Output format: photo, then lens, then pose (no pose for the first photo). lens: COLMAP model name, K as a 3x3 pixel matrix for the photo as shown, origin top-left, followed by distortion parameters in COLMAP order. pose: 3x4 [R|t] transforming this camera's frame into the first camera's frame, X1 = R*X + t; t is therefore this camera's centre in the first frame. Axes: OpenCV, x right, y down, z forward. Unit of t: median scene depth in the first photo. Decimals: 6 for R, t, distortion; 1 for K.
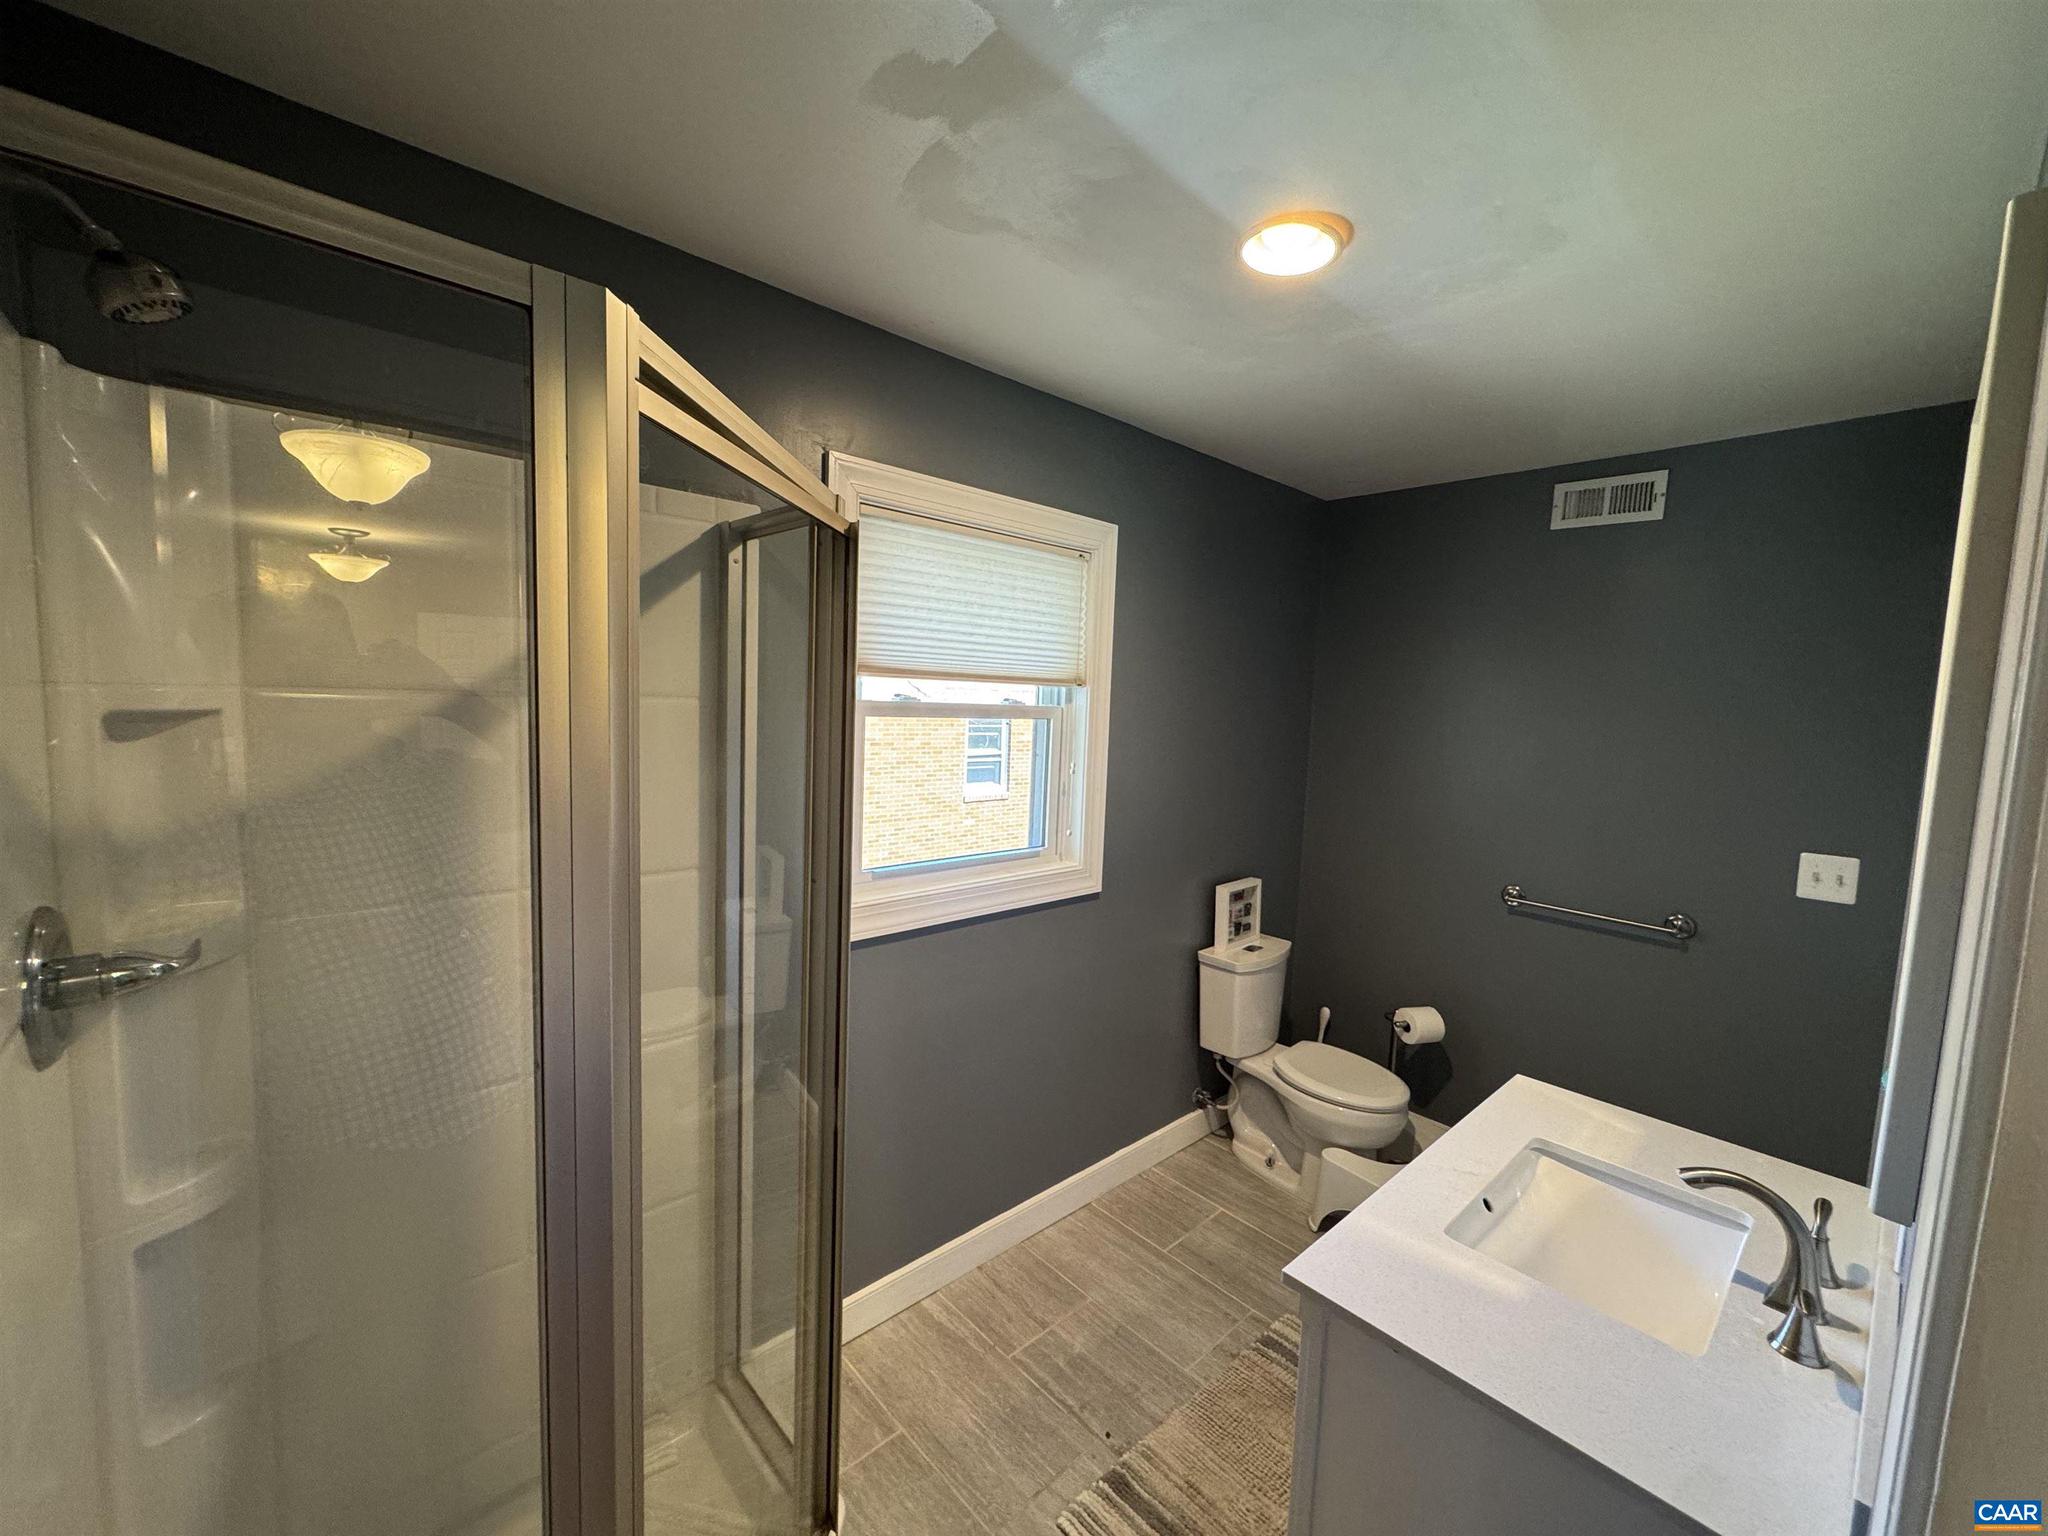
lens RADIAL K [[813.0, 0, 1022.4], [0, 813.0, 762.6], [0, 0, 1]] dist [-0.001360, -0.000076]
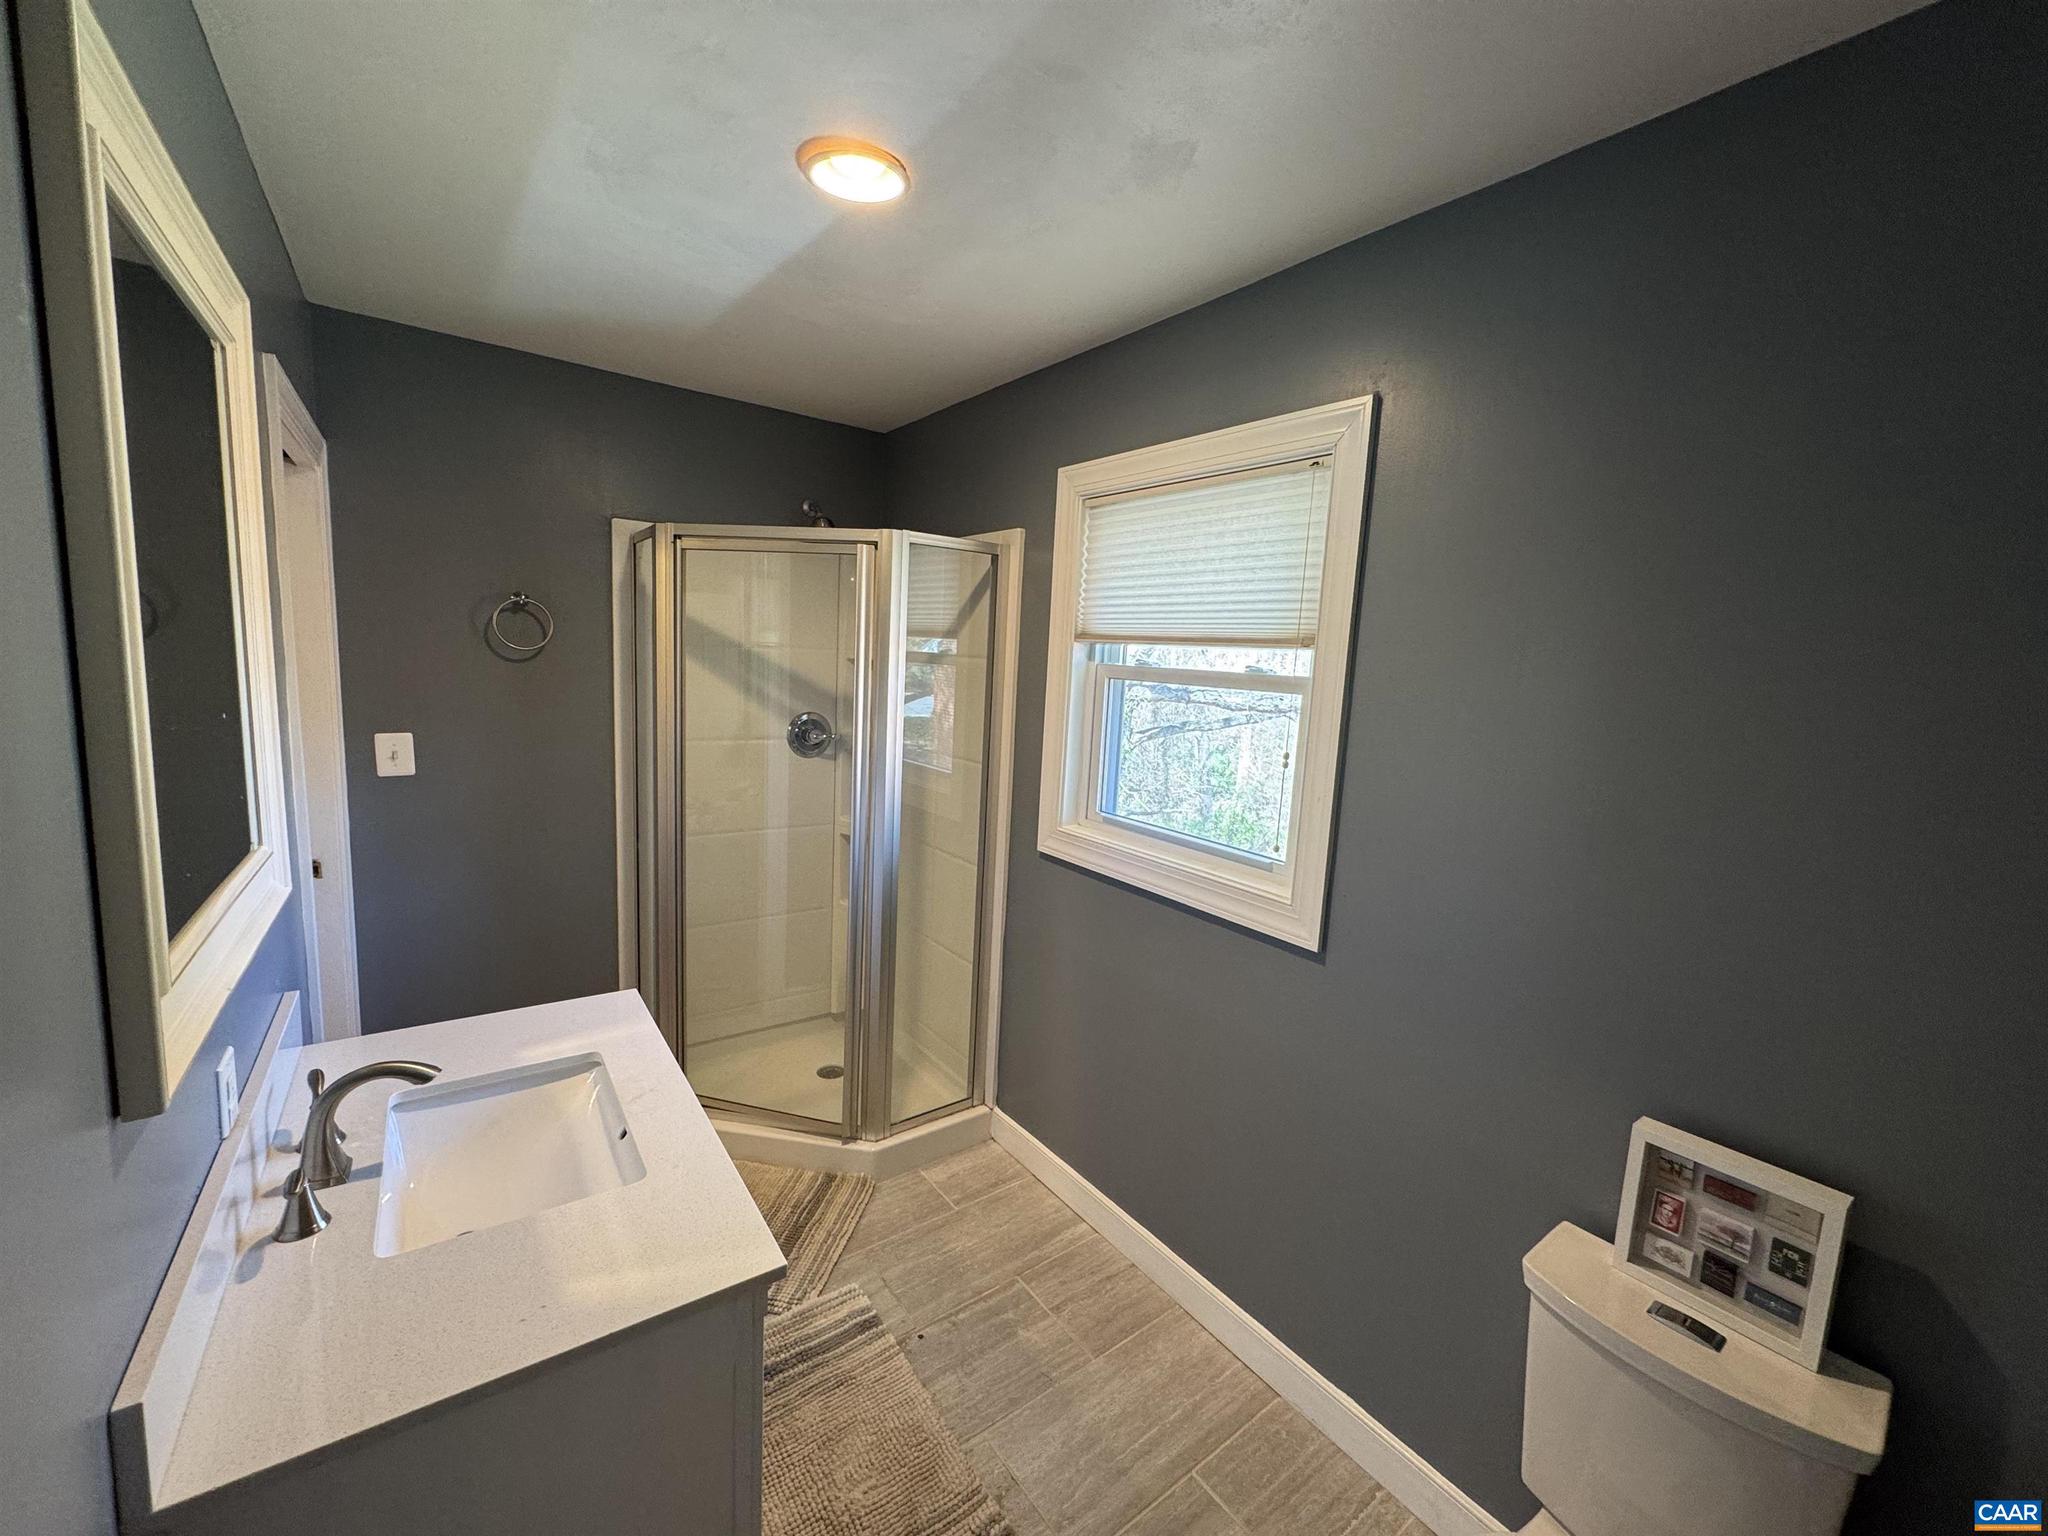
lens RADIAL K [[813.0, 0, 1024.7], [0, 813.0, 768.6], [0, 0, 1]] dist [-0.001360, -0.000076]
pose [[-0.106282, 0.089493, -0.990300, 0.921871], [-0.138113, 0.984959, 0.103833, -0.033403], [0.984697, 0.147809, -0.092323, 0.953835]]
